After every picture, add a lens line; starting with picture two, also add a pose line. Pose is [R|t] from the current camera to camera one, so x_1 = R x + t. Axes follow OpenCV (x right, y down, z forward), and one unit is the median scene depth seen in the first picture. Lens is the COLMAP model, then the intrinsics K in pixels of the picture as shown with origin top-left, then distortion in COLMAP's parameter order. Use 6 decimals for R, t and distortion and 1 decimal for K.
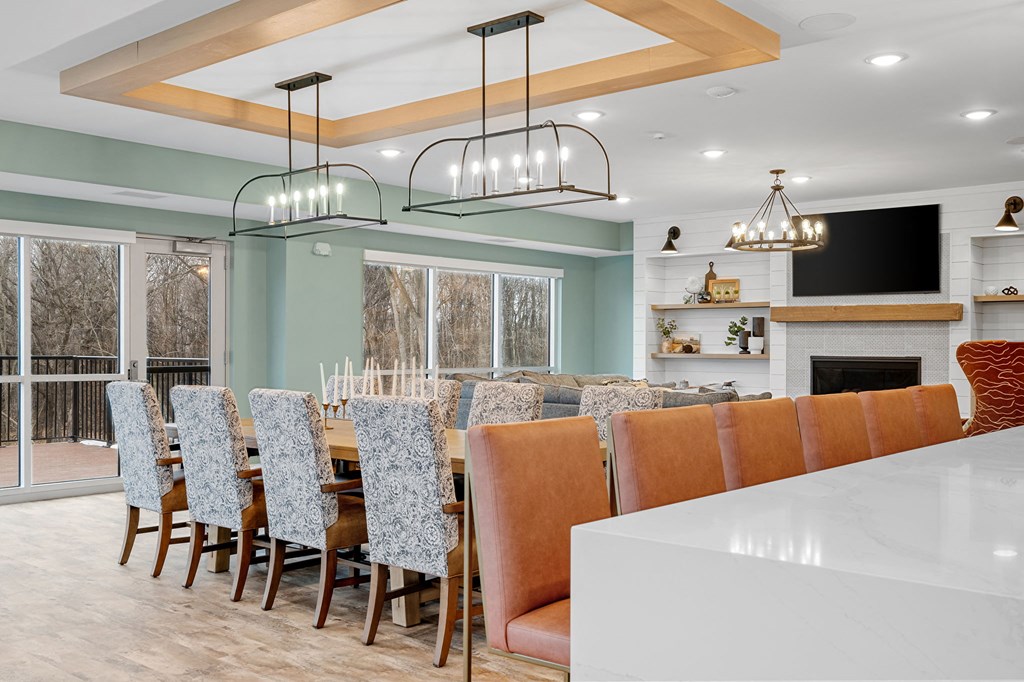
lens RADIAL K [[988.6, 0, 513.9], [0, 988.6, 334.1], [0, 0, 1]] dist [0.044499, -0.011229]
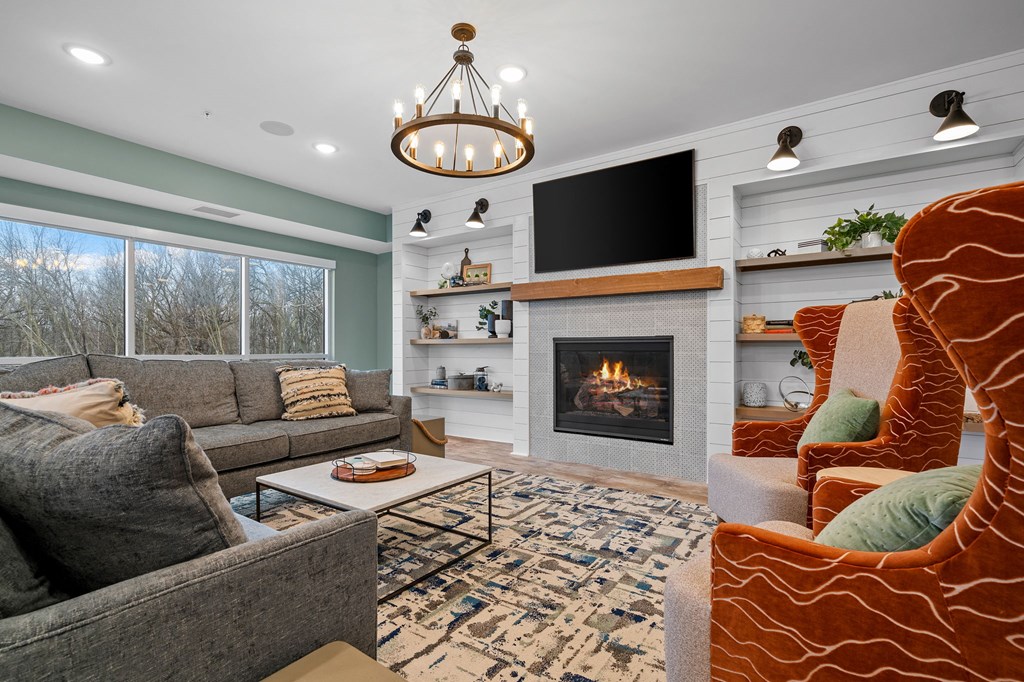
lens RADIAL K [[461.2, 0, 511.0], [0, 461.2, 340.2], [0, 0, 1]] dist [-0.000368, -0.000125]
pose [[0.995358, -0.003633, 0.096174, 0.205455], [0.004423, 0.999958, -0.007999, 0.025577], [-0.096141, 0.008387, 0.995332, 0.547125]]
